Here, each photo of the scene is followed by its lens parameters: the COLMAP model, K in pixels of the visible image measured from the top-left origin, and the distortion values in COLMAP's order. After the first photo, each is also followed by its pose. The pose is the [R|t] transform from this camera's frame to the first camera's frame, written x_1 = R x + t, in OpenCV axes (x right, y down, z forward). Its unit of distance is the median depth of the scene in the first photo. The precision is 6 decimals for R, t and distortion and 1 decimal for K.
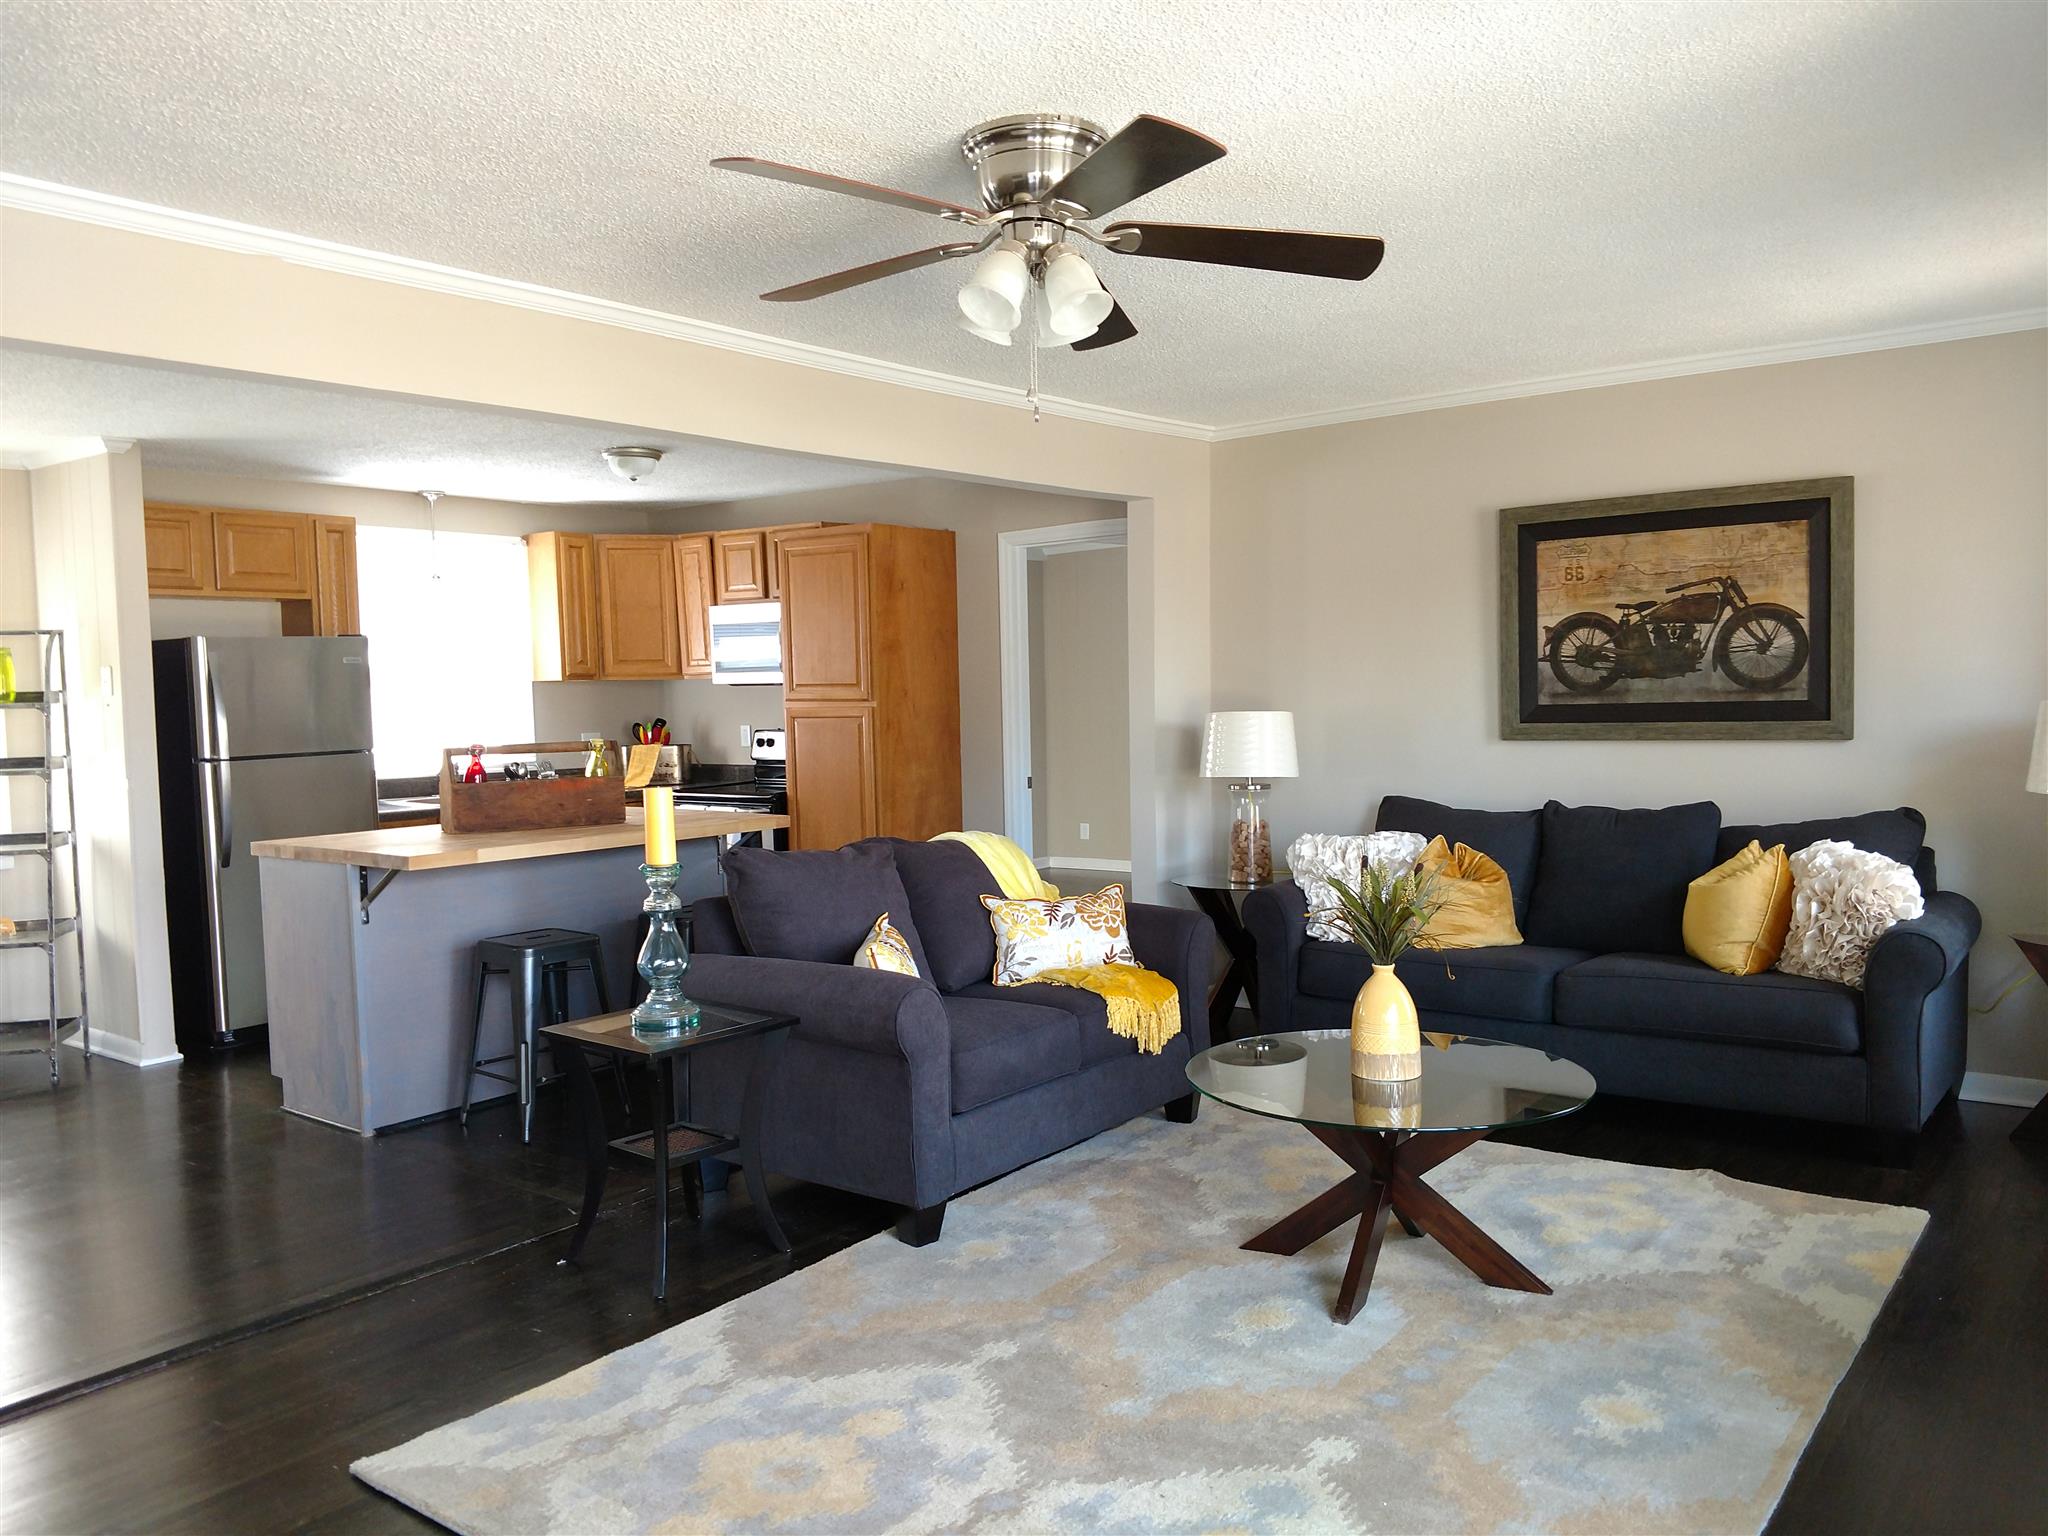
lens RADIAL K [[1540.8, 0, 1013.4], [0, 1540.8, 783.6], [0, 0, 1]] dist [0.056823, -0.057683]
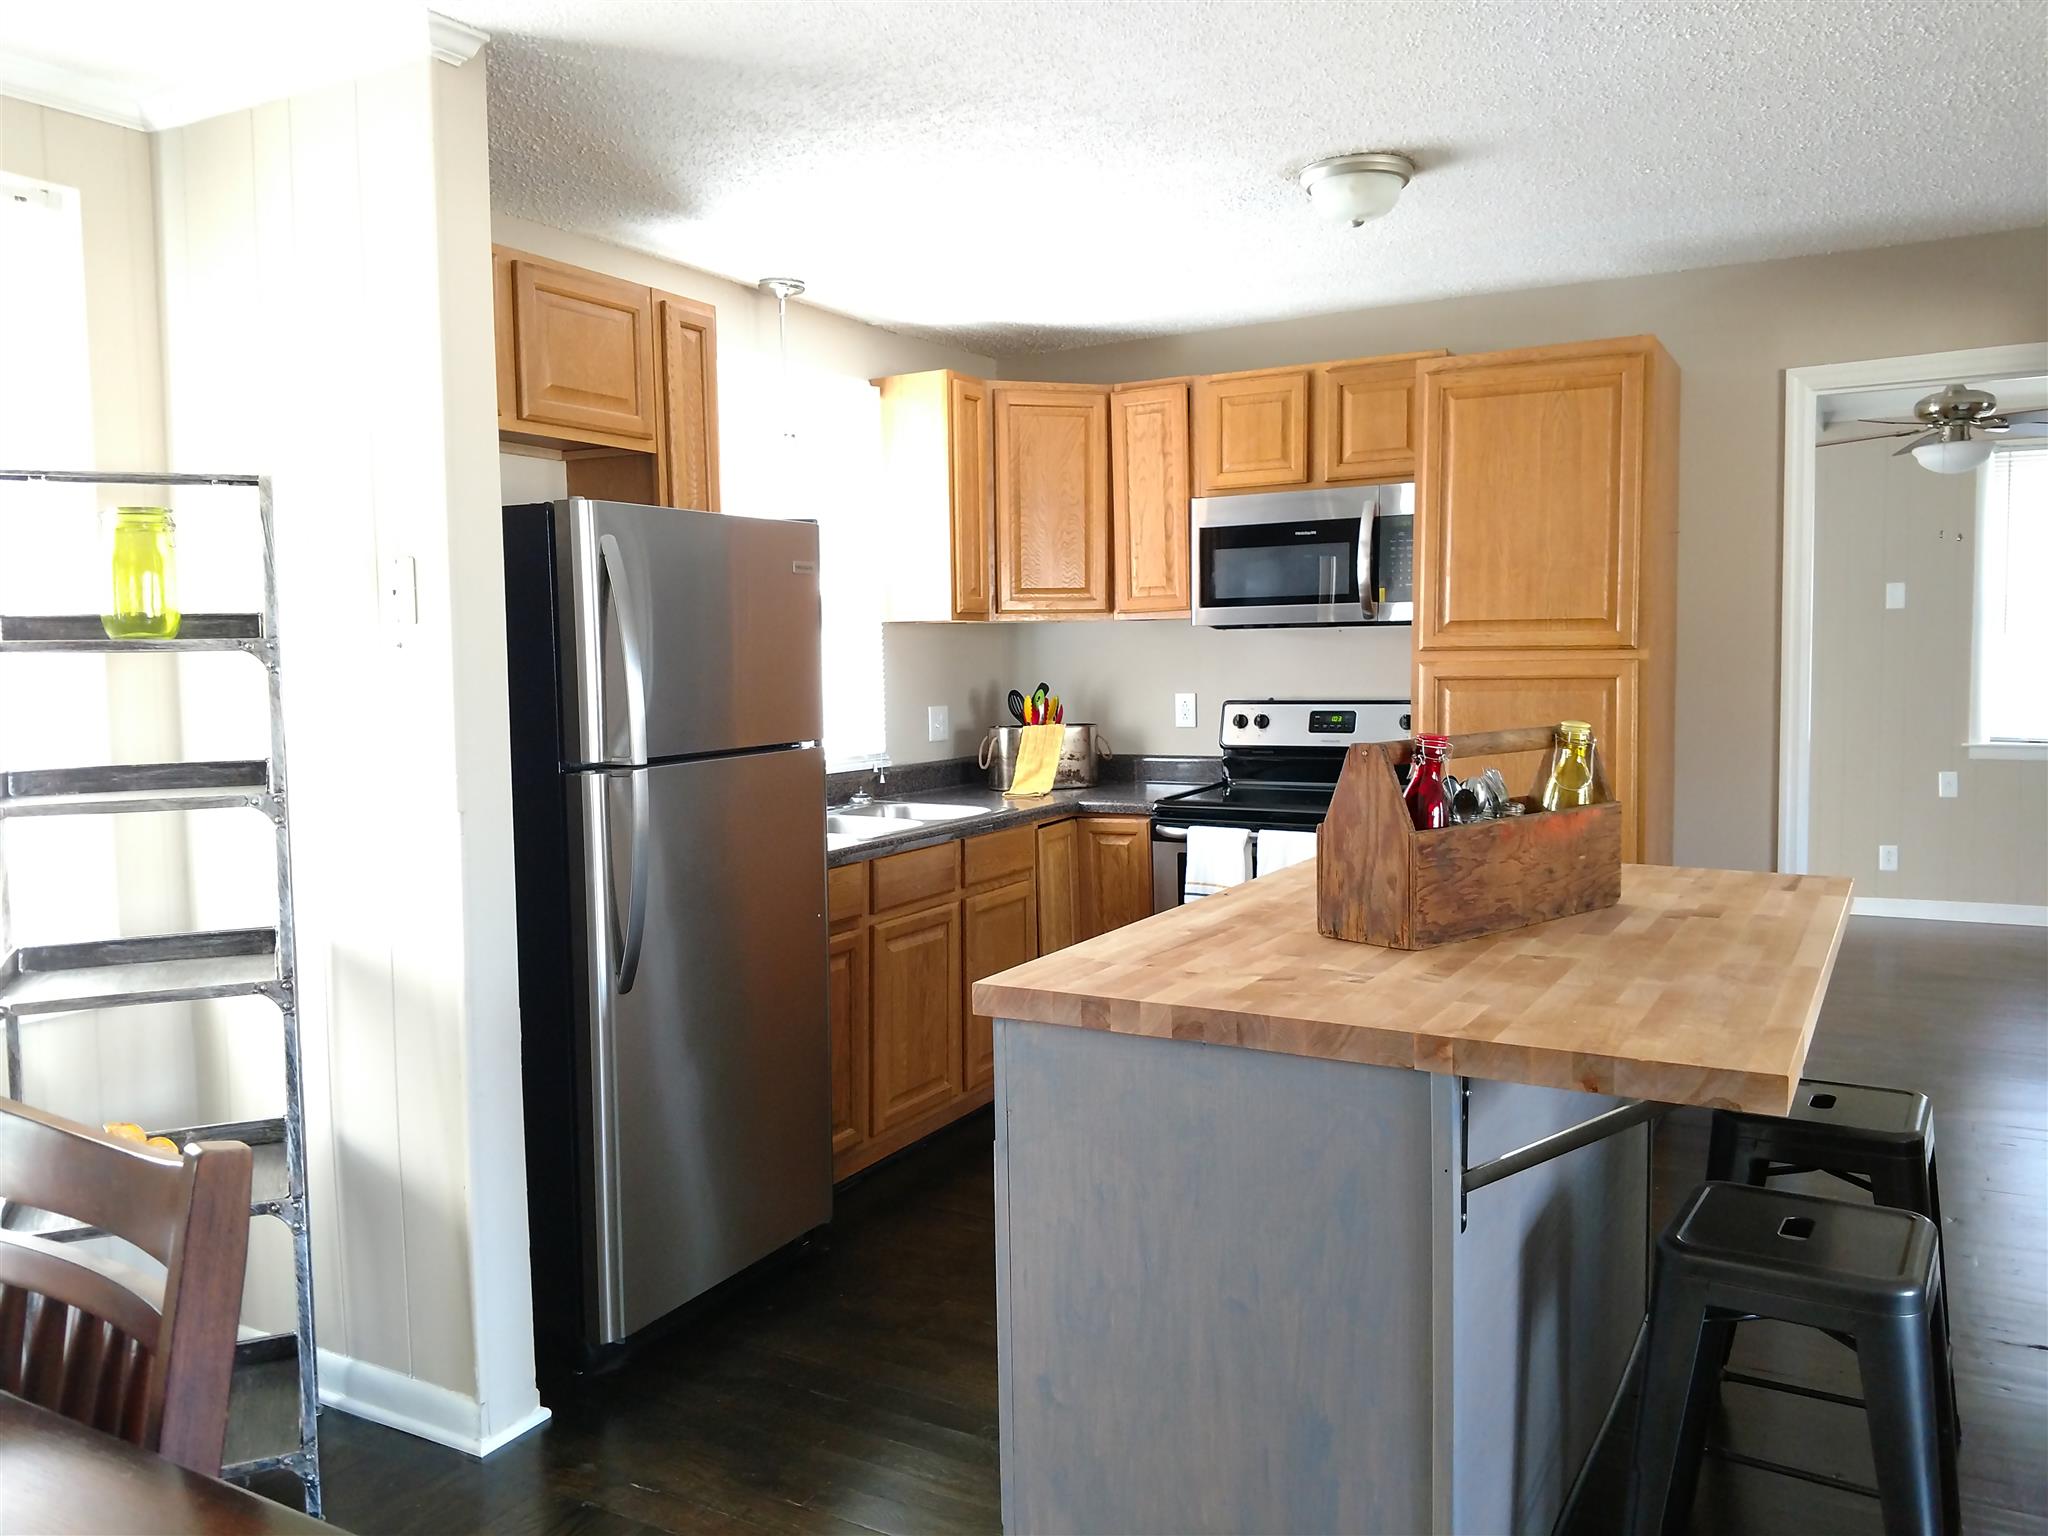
lens RADIAL K [[1540.8, 0, 1017.6], [0, 1540.8, 759.6], [0, 0, 1]] dist [0.056823, -0.057683]
pose [[0.989767, -0.003575, 0.142651, -0.451243], [0.003010, 0.999987, 0.004177, -0.018384], [-0.142664, -0.003705, 0.989764, 0.515954]]
